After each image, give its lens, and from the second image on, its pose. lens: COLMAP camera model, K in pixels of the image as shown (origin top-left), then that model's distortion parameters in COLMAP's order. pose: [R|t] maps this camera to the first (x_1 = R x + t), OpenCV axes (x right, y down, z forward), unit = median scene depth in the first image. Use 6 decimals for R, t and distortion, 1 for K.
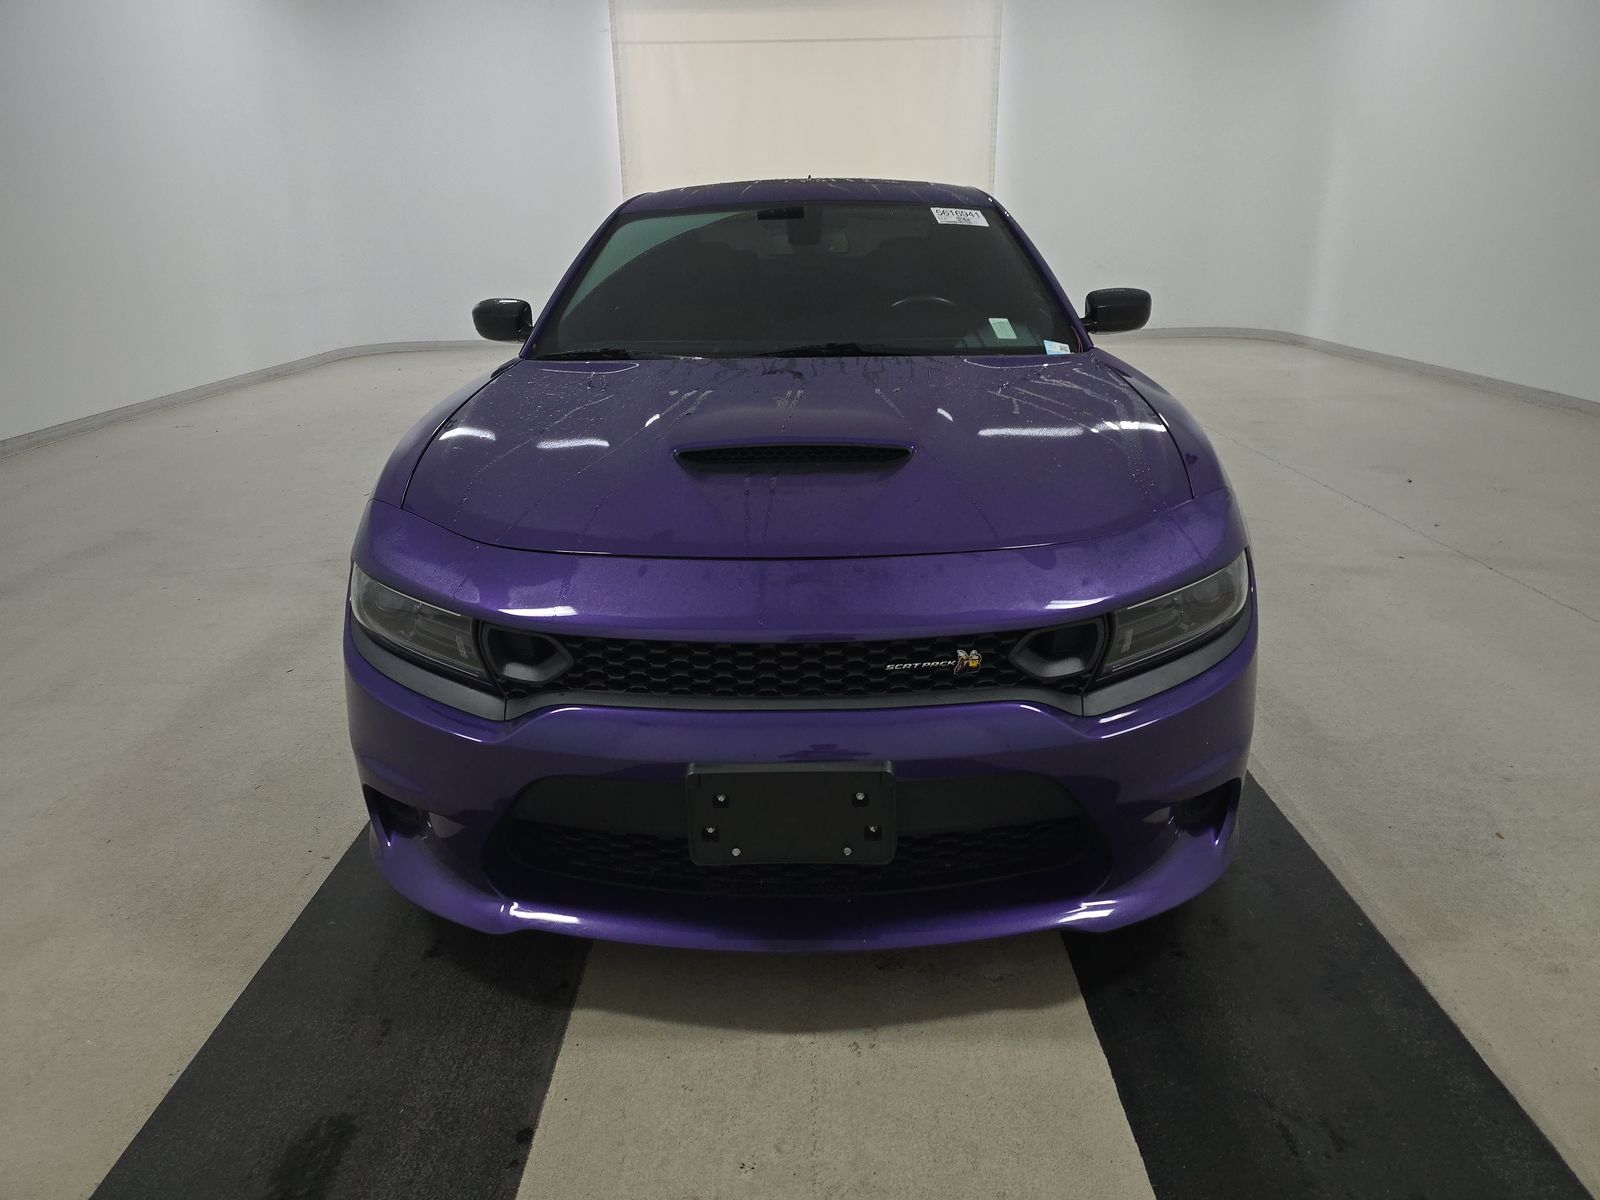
lens RADIAL K [[1060.9, 0, 802.5], [0, 1060.9, 598.9], [0, 0, 1]] dist [0.068154, -0.053020]
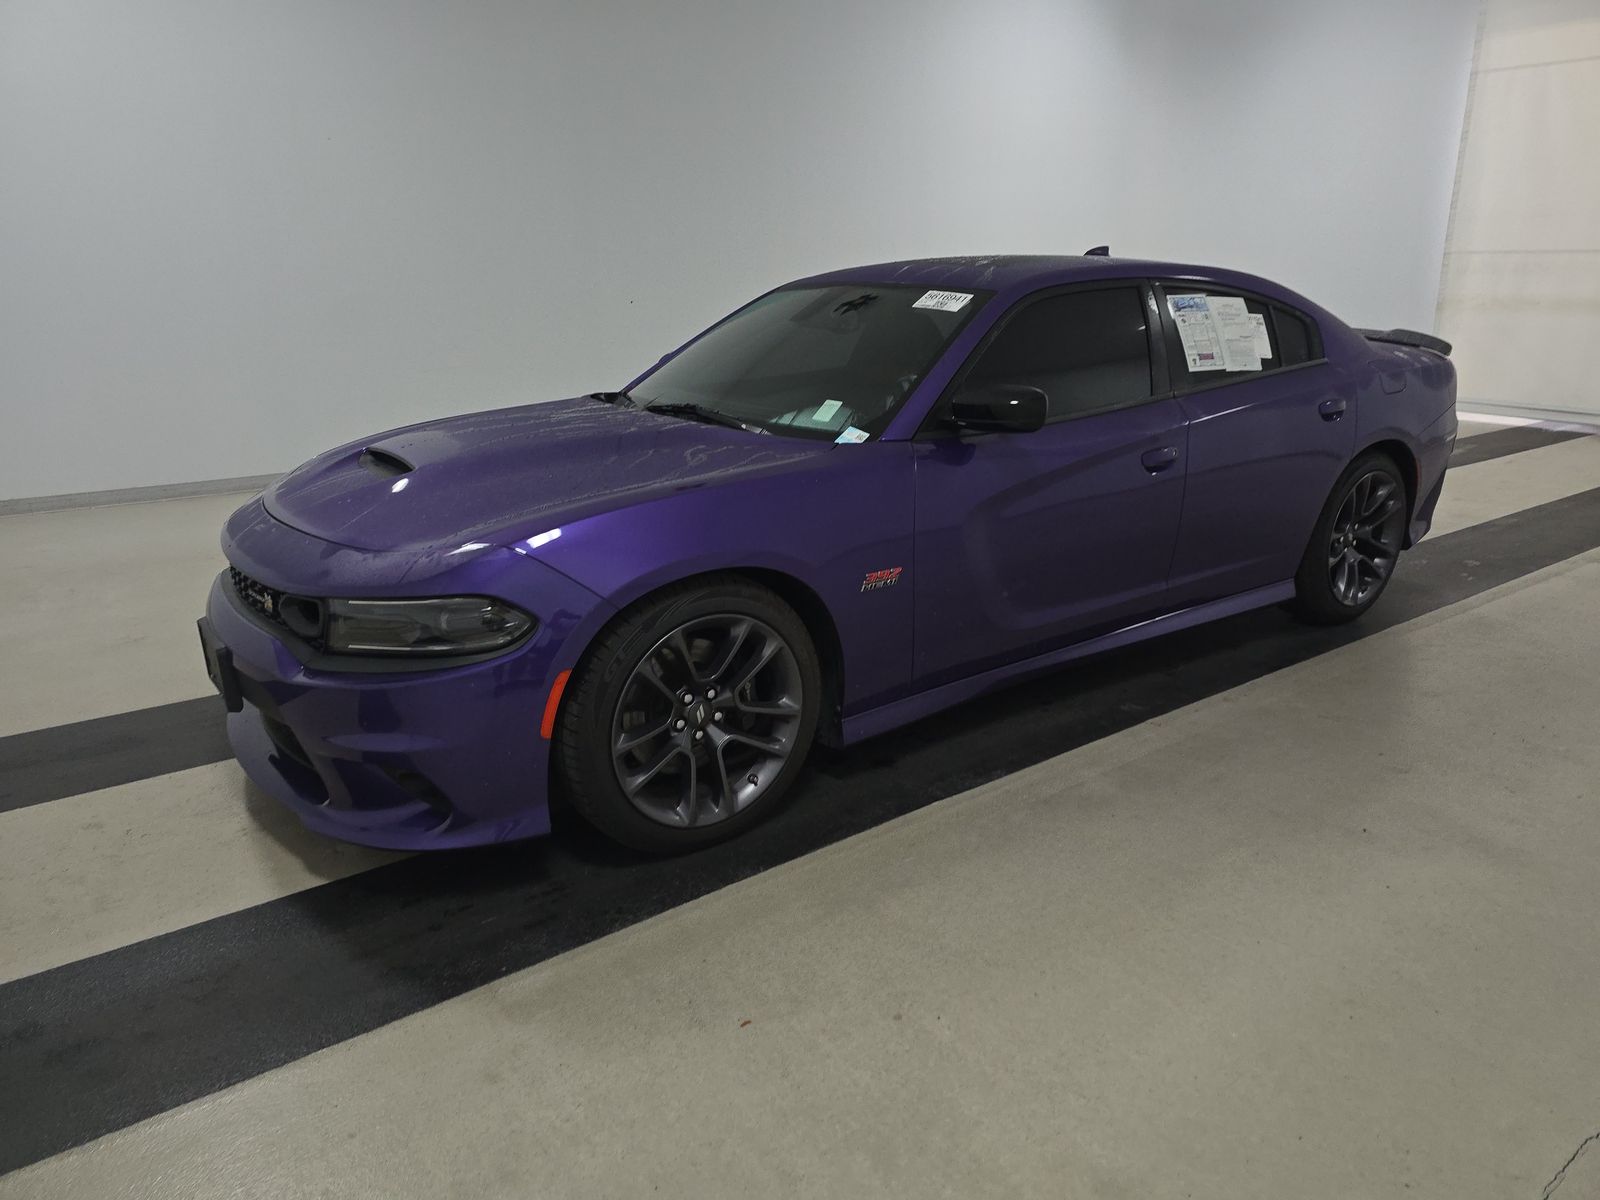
lens RADIAL K [[1060.9, 0, 802.5], [0, 1060.9, 598.9], [0, 0, 1]] dist [0.068154, -0.053020]
pose [[0.591877, 0.239609, -0.769590, 1.451248], [-0.265986, 0.959370, 0.094131, -0.239065], [0.760876, 0.148986, 0.631562, 0.498800]]
